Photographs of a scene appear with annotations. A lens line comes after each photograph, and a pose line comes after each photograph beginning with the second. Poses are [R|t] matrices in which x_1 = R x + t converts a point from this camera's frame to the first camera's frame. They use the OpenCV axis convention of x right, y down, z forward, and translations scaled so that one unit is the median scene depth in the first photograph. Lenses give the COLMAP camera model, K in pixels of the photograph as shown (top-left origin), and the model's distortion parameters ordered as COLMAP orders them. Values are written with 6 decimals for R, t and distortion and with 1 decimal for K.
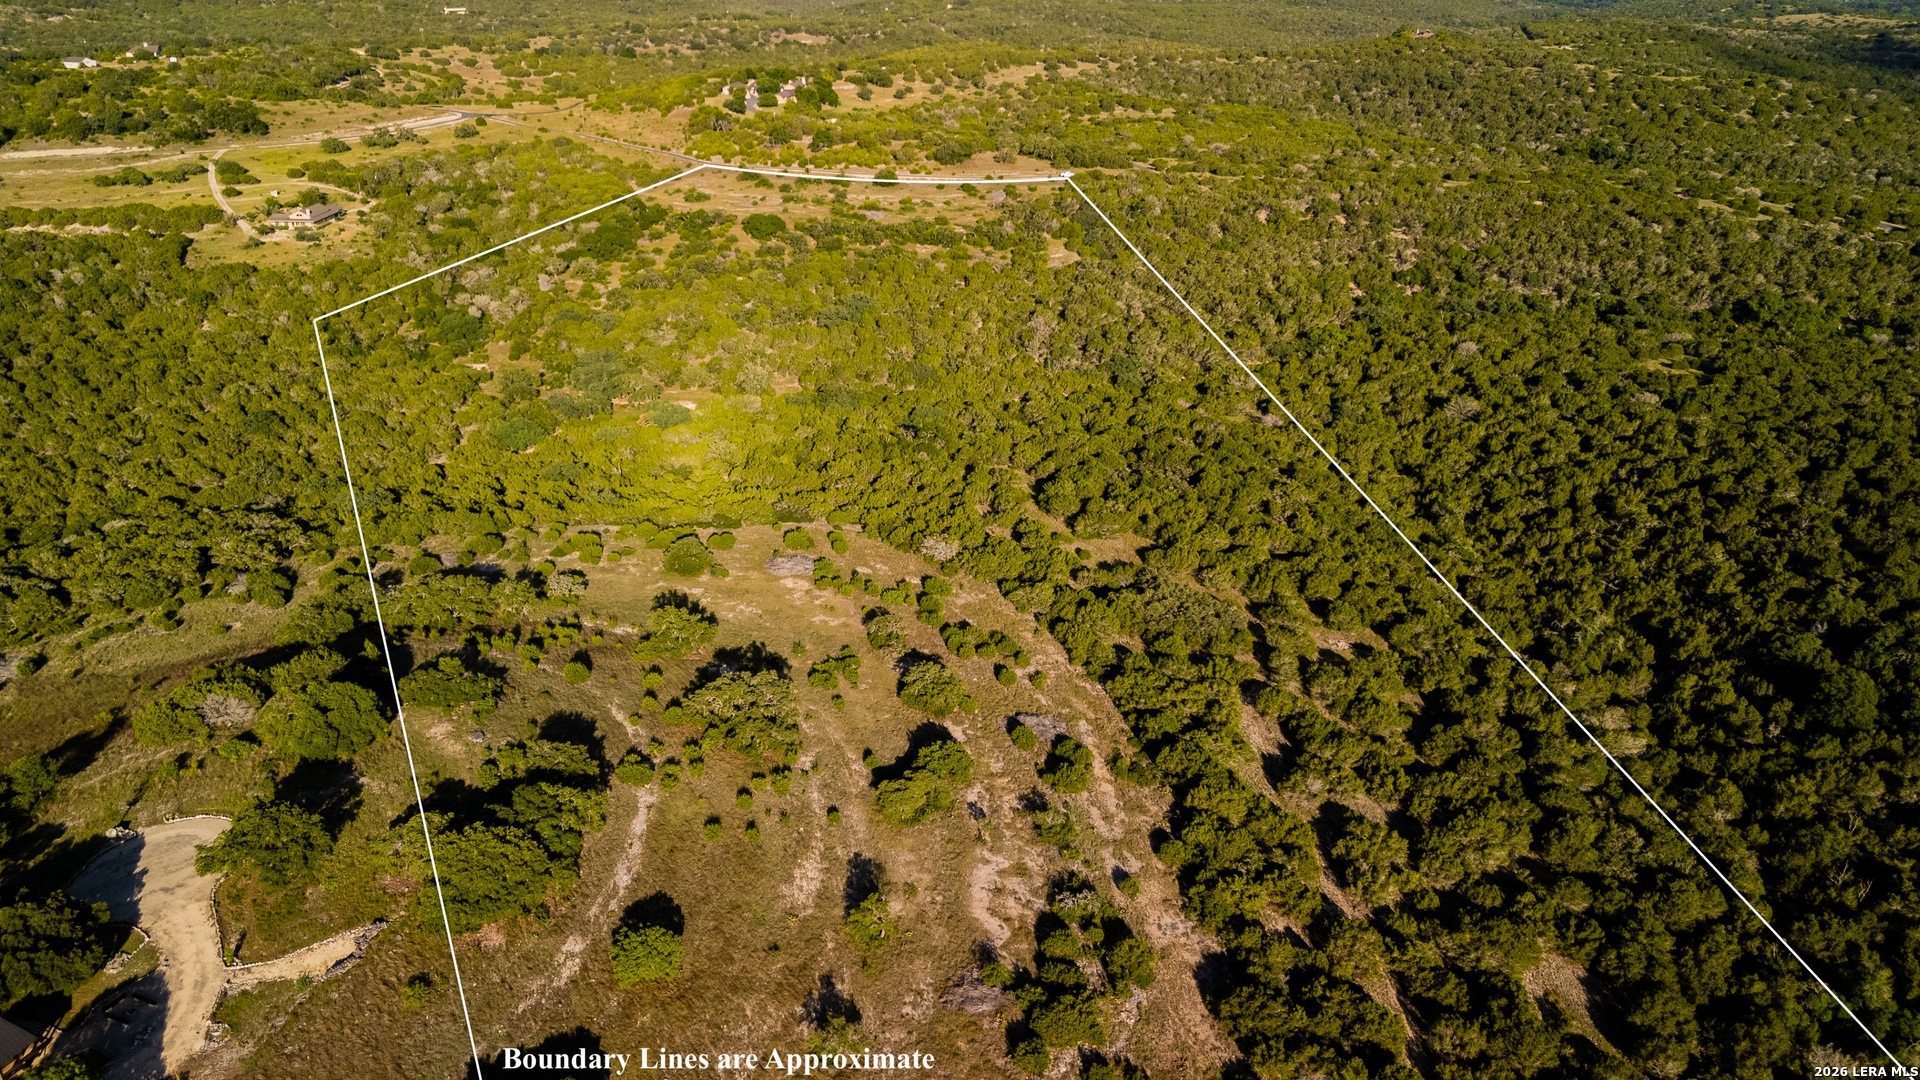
lens RADIAL K [[1405.2, 0, 970.1], [0, 1405.2, 538.5], [0, 0, 1]] dist [0.044048, -0.040006]
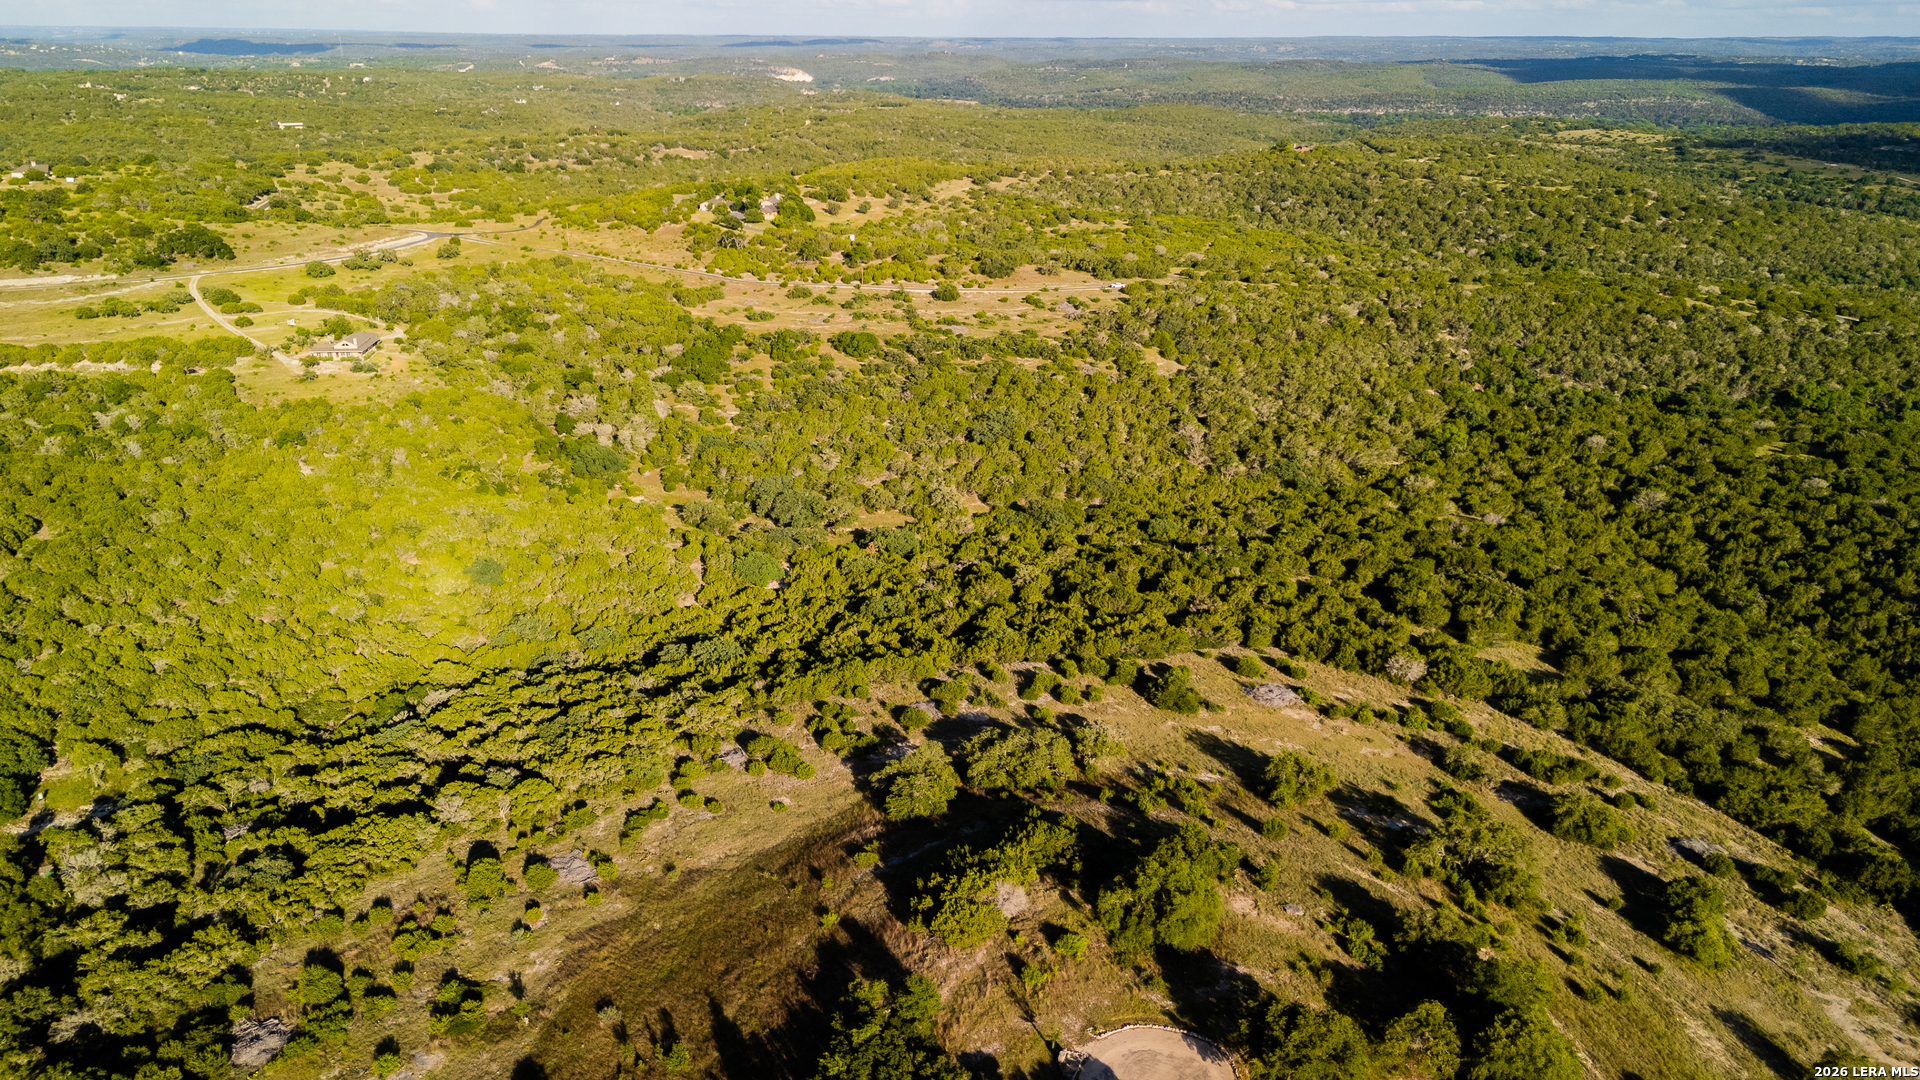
lens RADIAL K [[1405.2, 0, 970.1], [0, 1405.2, 538.5], [0, 0, 1]] dist [0.044048, -0.040006]
pose [[0.985490, -0.047699, 0.162891, -0.204497], [0.059277, 0.995992, -0.066972, -0.014134], [-0.159044, 0.075657, 0.984368, 0.029506]]
